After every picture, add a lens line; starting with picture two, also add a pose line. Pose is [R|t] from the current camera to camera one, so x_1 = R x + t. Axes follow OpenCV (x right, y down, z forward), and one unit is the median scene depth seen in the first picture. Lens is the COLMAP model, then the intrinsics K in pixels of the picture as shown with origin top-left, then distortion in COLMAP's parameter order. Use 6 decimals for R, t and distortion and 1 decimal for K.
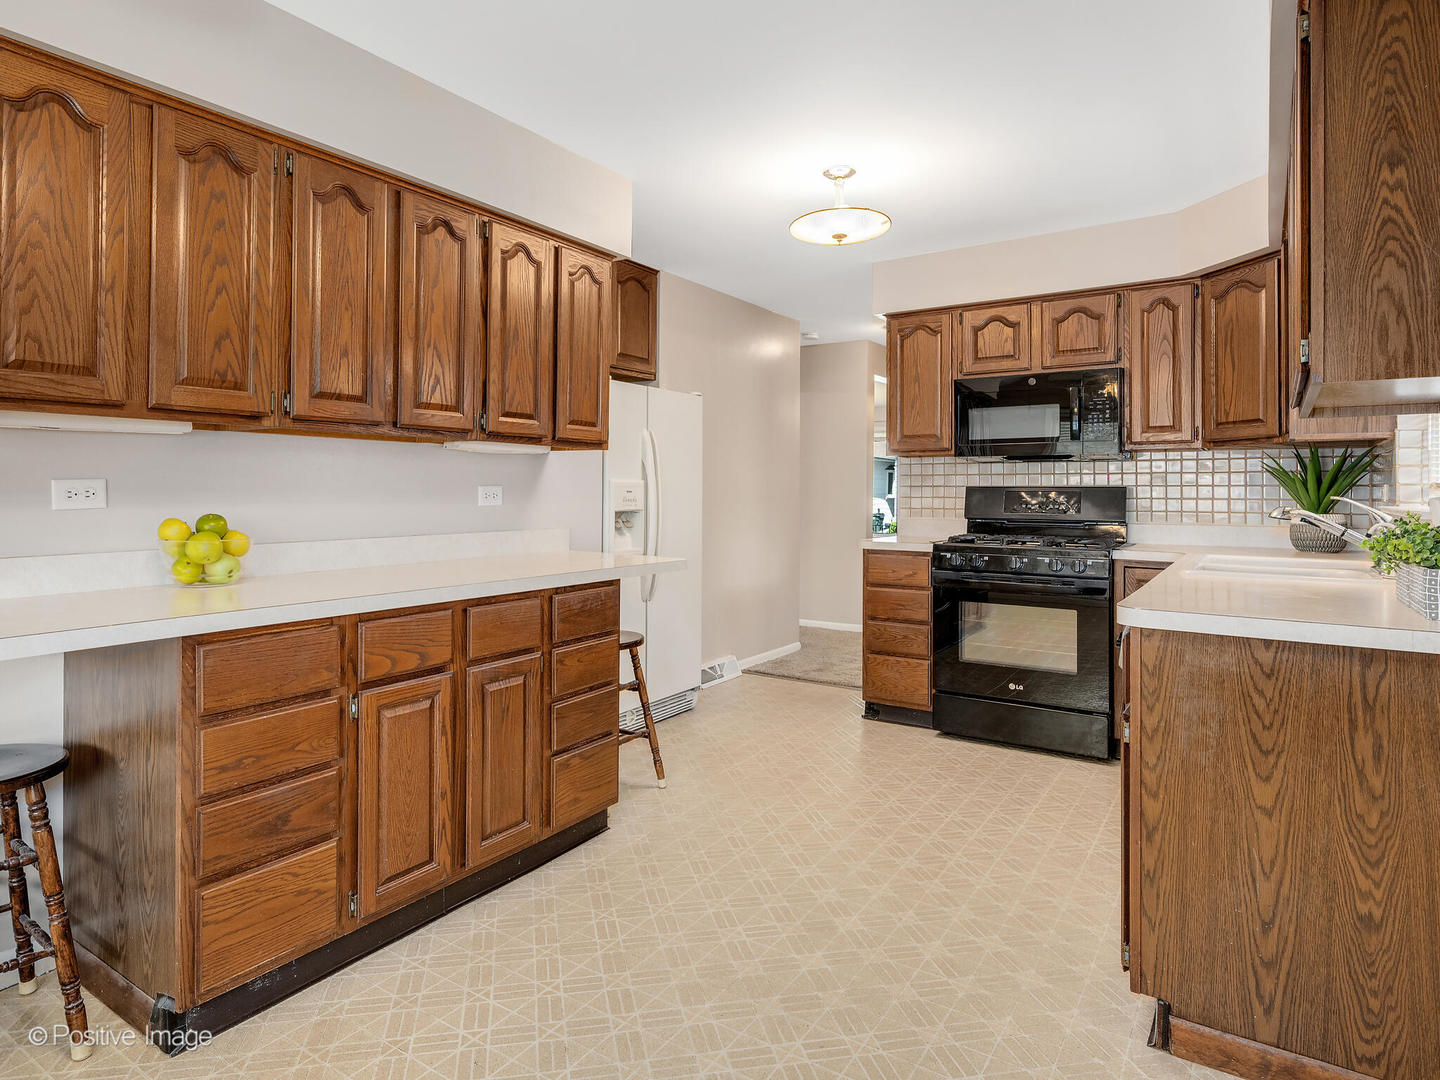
lens RADIAL K [[807.5, 0, 718.5], [0, 807.5, 491.8], [0, 0, 1]] dist [0.000211, -0.000002]
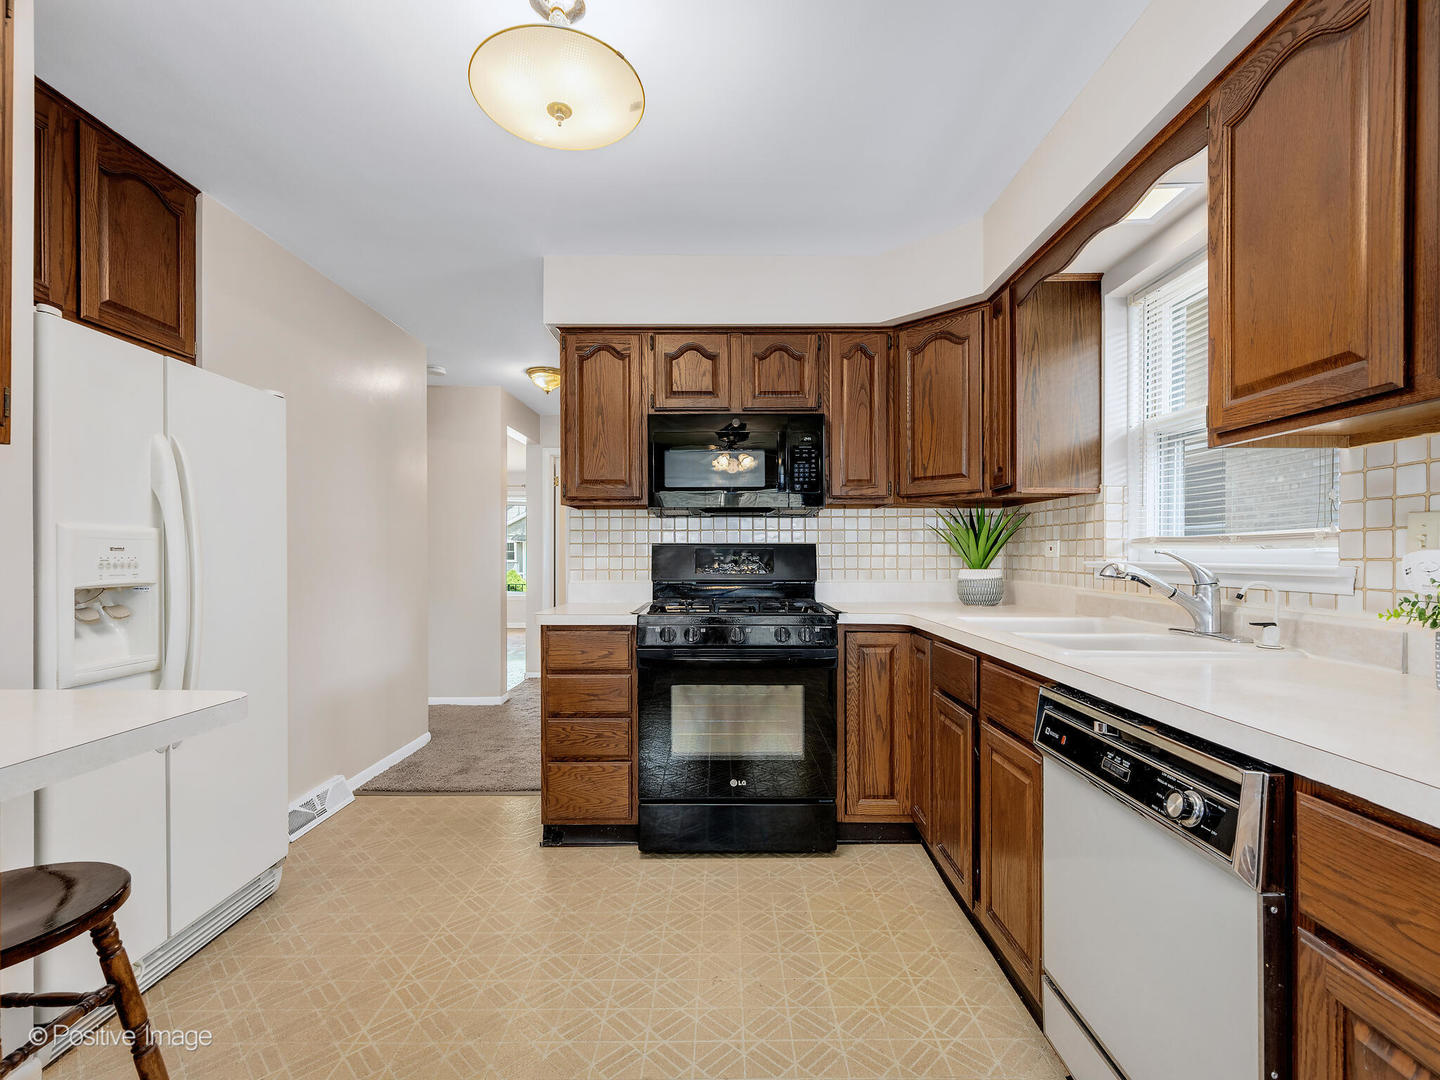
lens RADIAL K [[668.7, 0, 719.9], [0, 668.7, 559.0], [0, 0, 1]] dist [0.000167, -0.000128]
pose [[0.851254, -0.008832, 0.524680, -0.006607], [0.004799, 0.999948, 0.009046, 0.003987], [-0.524733, -0.005182, 0.851251, 0.385329]]
